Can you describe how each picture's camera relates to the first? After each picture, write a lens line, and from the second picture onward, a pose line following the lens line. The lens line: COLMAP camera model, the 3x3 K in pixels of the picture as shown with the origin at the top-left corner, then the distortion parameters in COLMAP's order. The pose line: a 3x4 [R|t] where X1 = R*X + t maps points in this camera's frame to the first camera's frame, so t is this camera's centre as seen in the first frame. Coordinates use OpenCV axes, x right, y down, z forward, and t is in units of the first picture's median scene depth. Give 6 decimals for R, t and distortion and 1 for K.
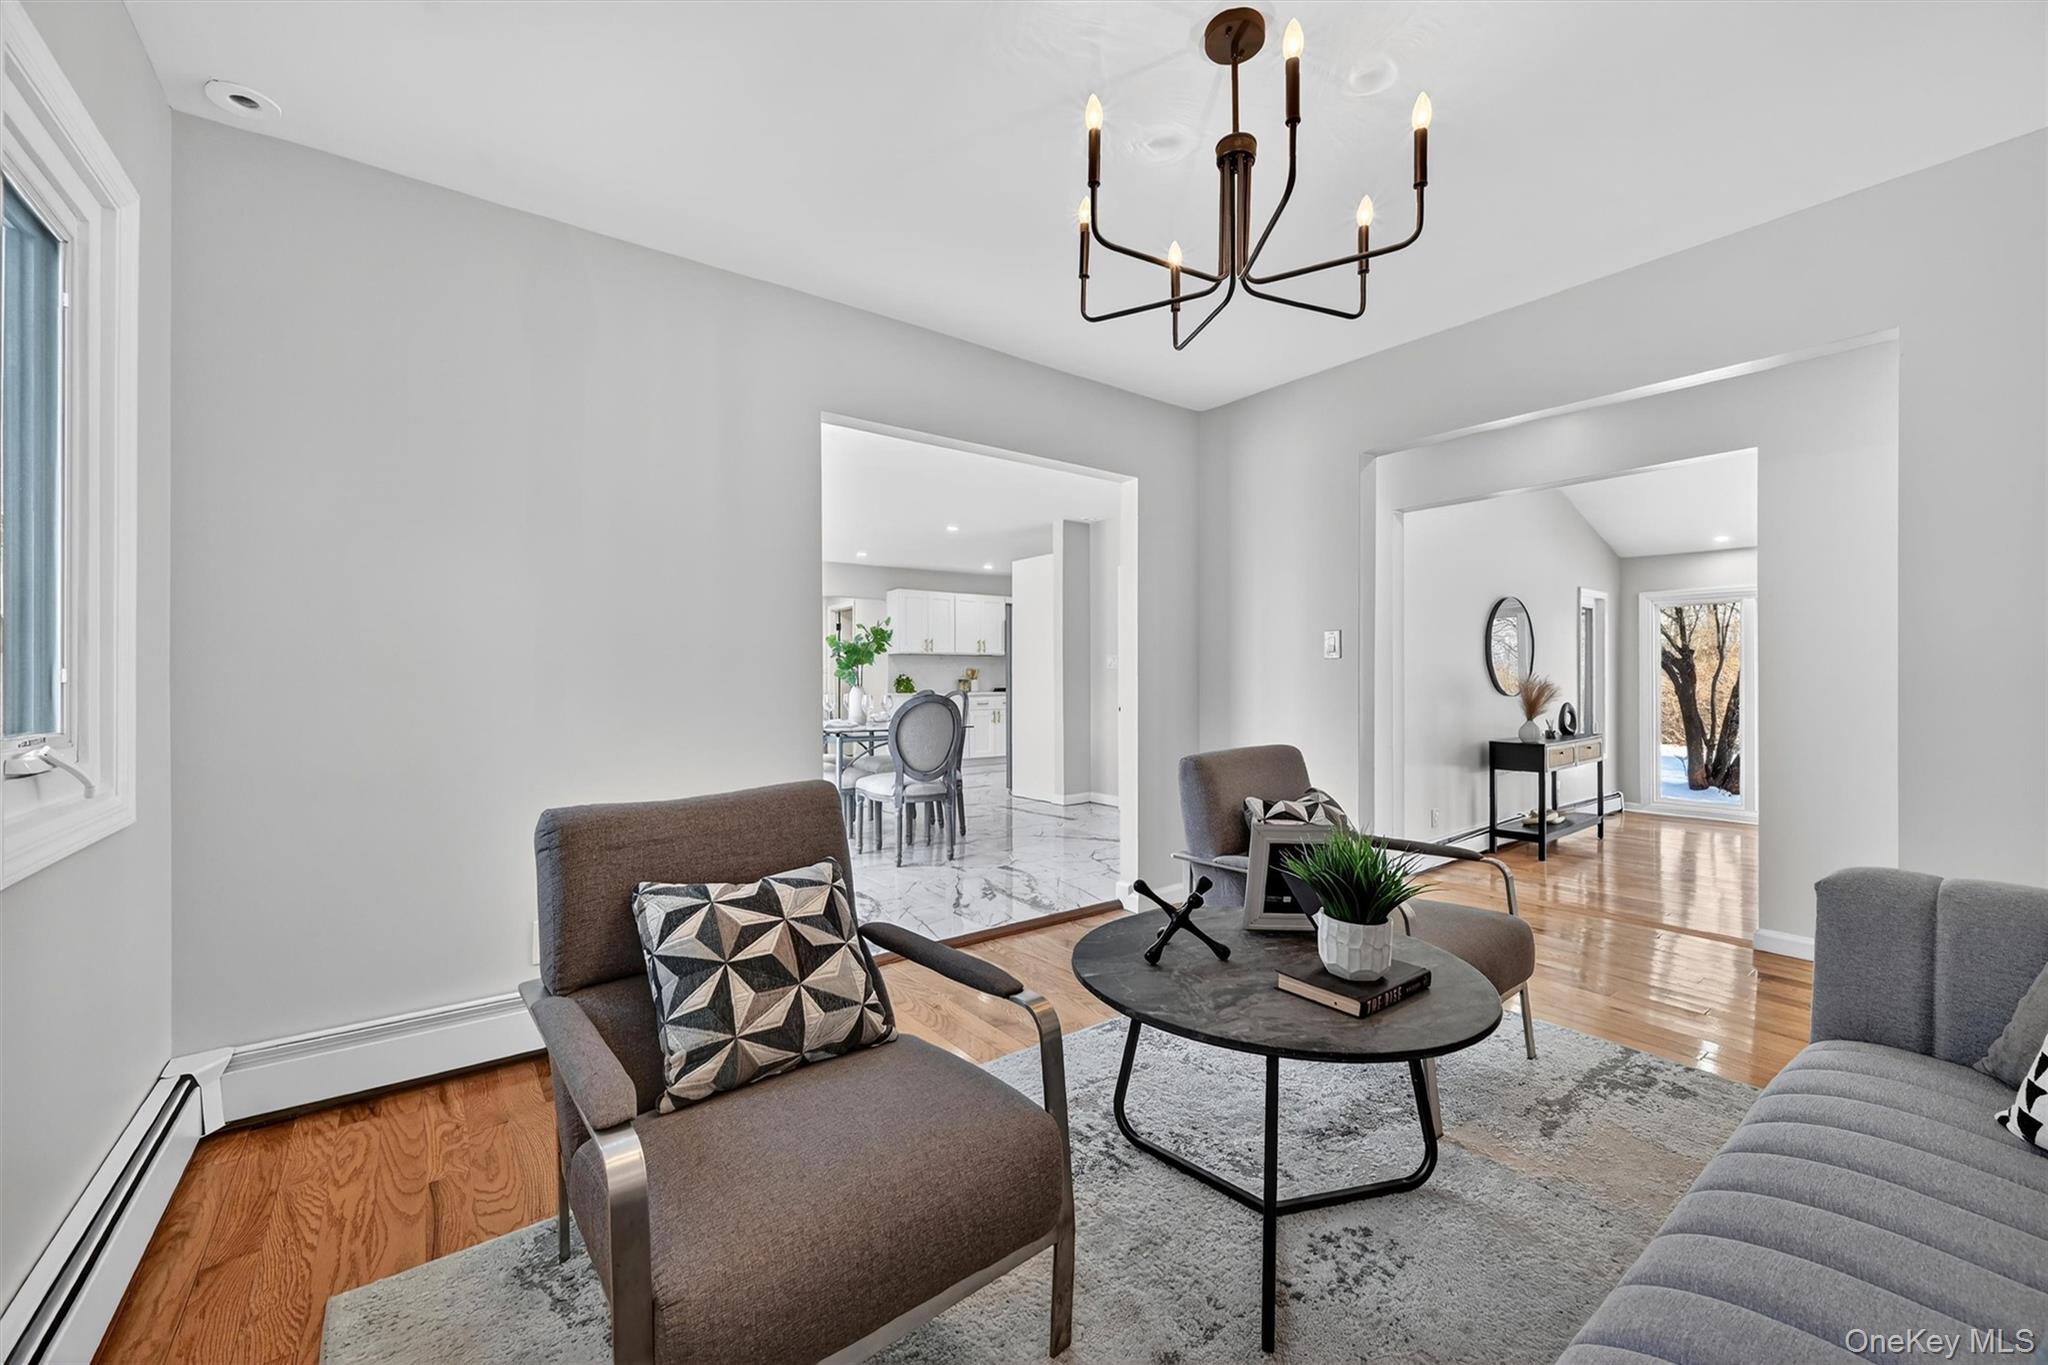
lens RADIAL K [[807.9, 0, 1024.5], [0, 807.9, 685.3], [0, 0, 1]] dist [-0.001908, -0.000349]
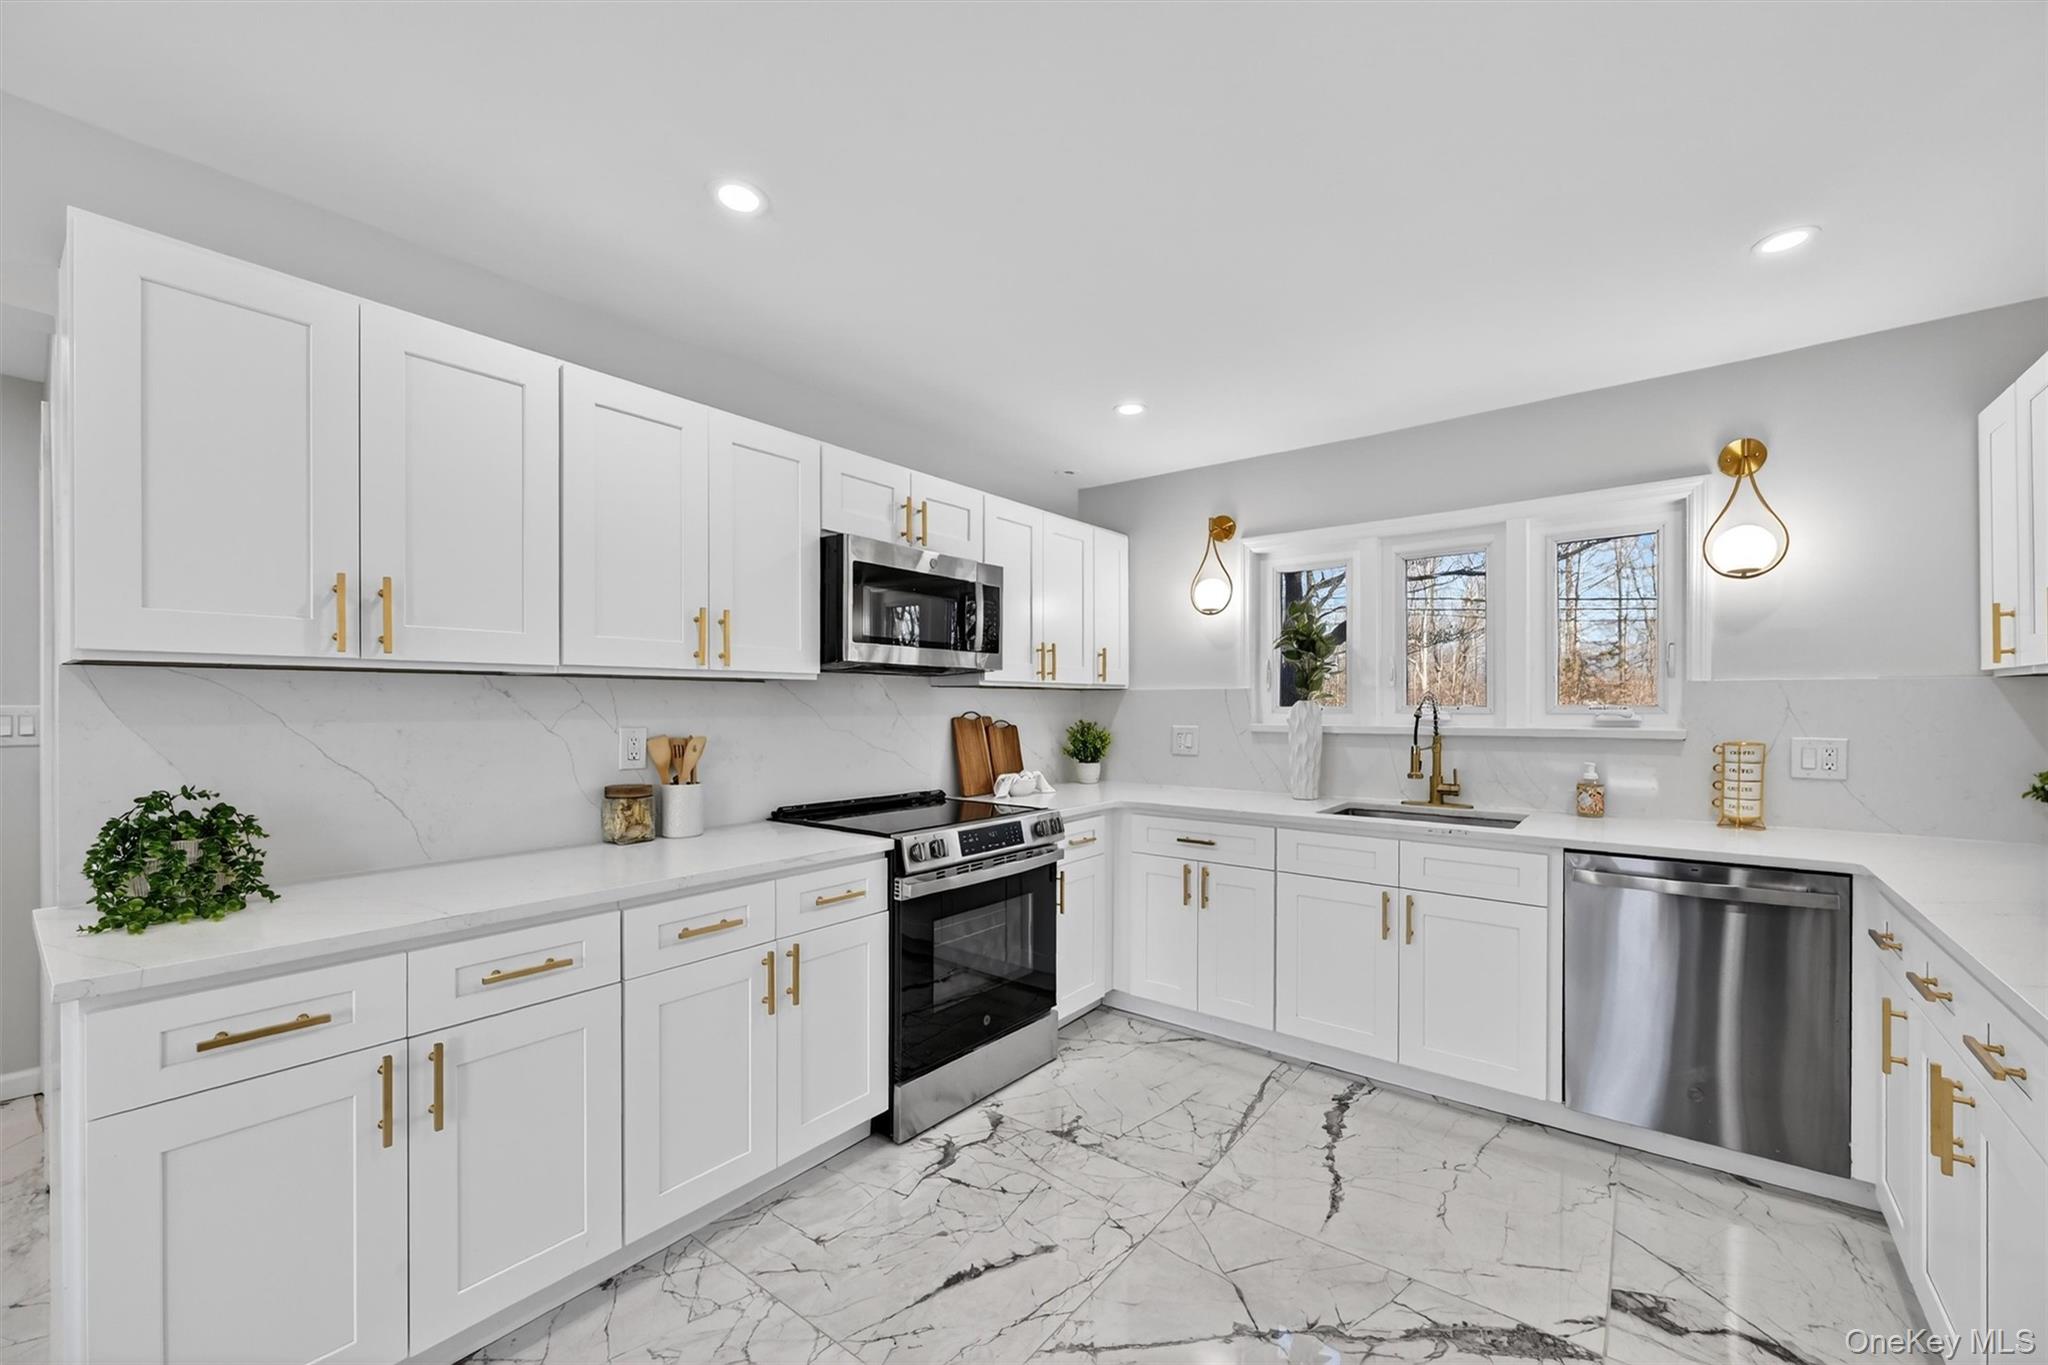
lens RADIAL K [[816.0, 0, 1038.6], [0, 816.0, 702.2], [0, 0, 1]] dist [-0.002177, -0.000215]
pose [[0.962205, 0.001430, 0.272322, -0.164875], [0.000339, 0.999979, -0.006448, -0.173223], [-0.272325, 0.006297, 0.962185, 4.518759]]
